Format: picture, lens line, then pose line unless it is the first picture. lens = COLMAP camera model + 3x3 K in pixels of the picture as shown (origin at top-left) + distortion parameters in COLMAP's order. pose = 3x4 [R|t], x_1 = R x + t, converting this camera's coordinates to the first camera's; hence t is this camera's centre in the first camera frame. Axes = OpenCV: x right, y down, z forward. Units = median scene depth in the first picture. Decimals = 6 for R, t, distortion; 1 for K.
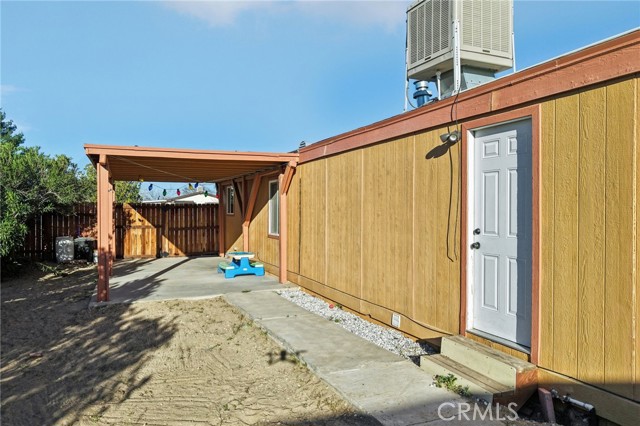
lens RADIAL K [[449.4, 0, 320.0], [0, 449.4, 213.0], [0, 0, 1]] dist [0.054964, -0.066159]
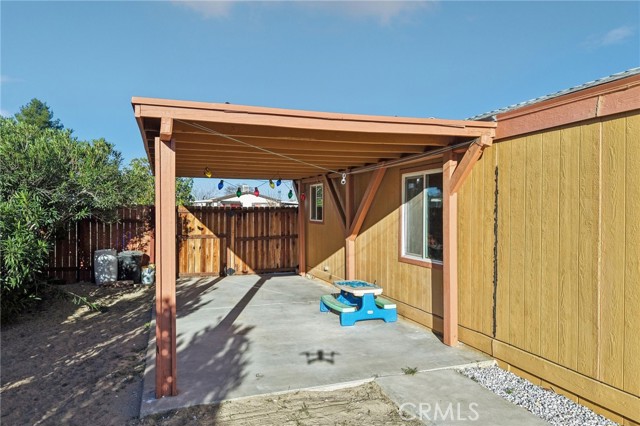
lens RADIAL K [[449.4, 0, 320.0], [0, 449.4, 213.0], [0, 0, 1]] dist [0.054964, -0.066159]
pose [[0.996695, 0.003581, -0.081157, -0.148179], [-0.003527, 0.999993, 0.000808, -0.012679], [0.081159, -0.000519, 0.996701, 0.282351]]
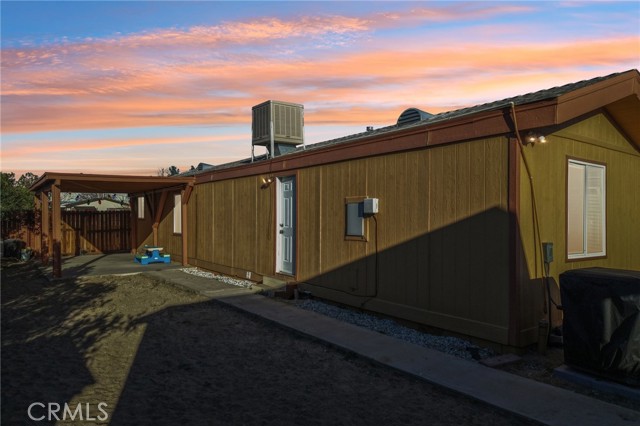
lens RADIAL K [[423.5, 0, 319.7], [0, 423.5, 221.0], [0, 0, 1]] dist [0.023242, 0.001670]
pose [[0.975554, -0.004518, 0.219714, 0.030410], [0.003244, 0.999976, 0.006159, 0.002928], [-0.219736, -0.005296, 0.975545, -0.308251]]
